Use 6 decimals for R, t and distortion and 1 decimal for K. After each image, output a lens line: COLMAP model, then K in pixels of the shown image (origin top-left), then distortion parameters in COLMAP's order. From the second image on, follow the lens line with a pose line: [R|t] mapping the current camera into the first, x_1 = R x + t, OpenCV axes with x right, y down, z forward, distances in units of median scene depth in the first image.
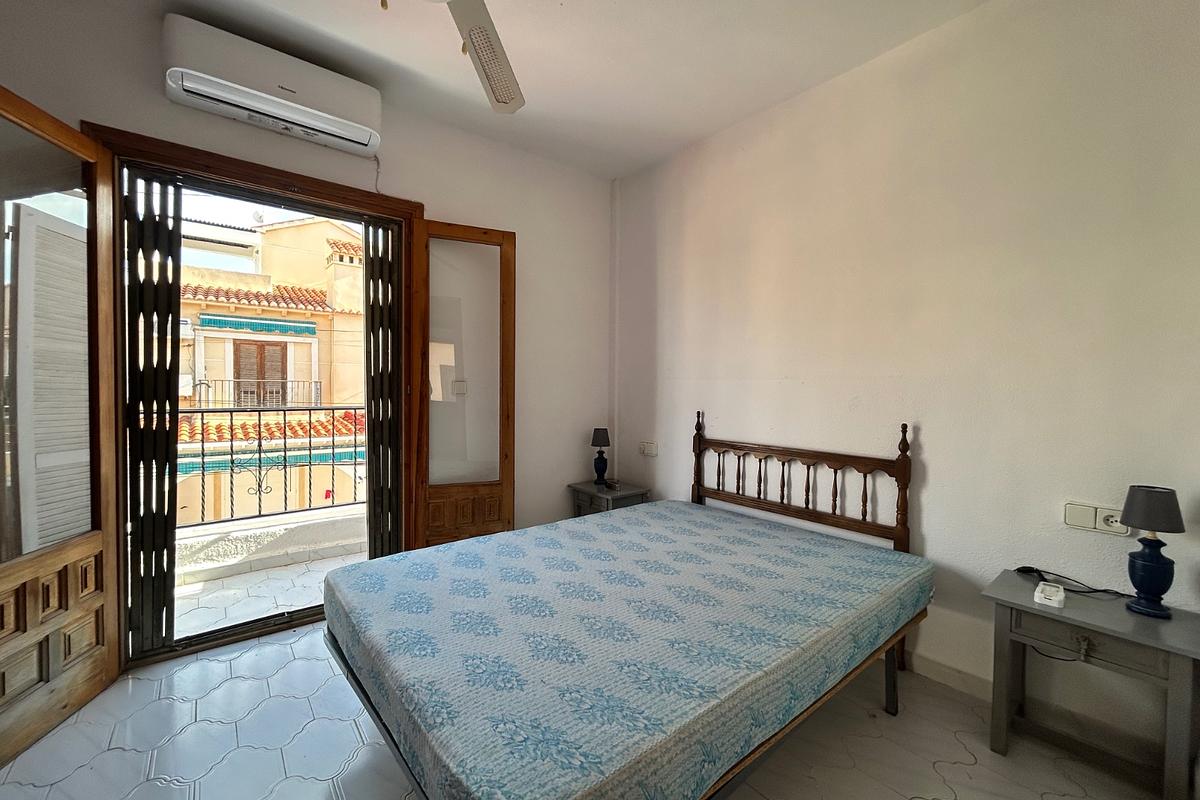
lens RADIAL K [[482.2, 0, 599.9], [0, 482.2, 399.7], [0, 0, 1]] dist [0.001838, -0.000427]
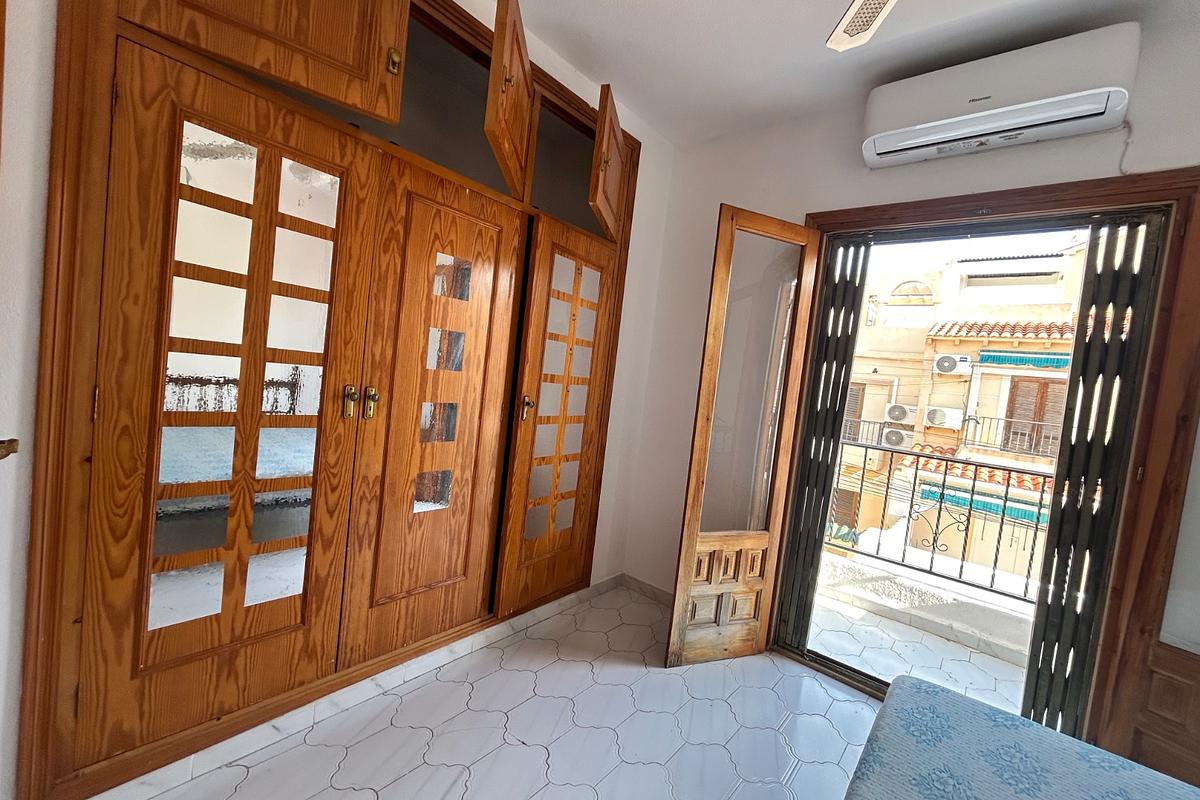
lens RADIAL K [[482.2, 0, 599.8], [0, 482.2, 399.8], [0, 0, 1]] dist [0.001838, -0.000427]
pose [[0.184593, 0.065718, -0.980615, 0.069991], [-0.133620, 0.990176, 0.041205, -0.043140], [0.973689, 0.123424, 0.191561, 0.174067]]
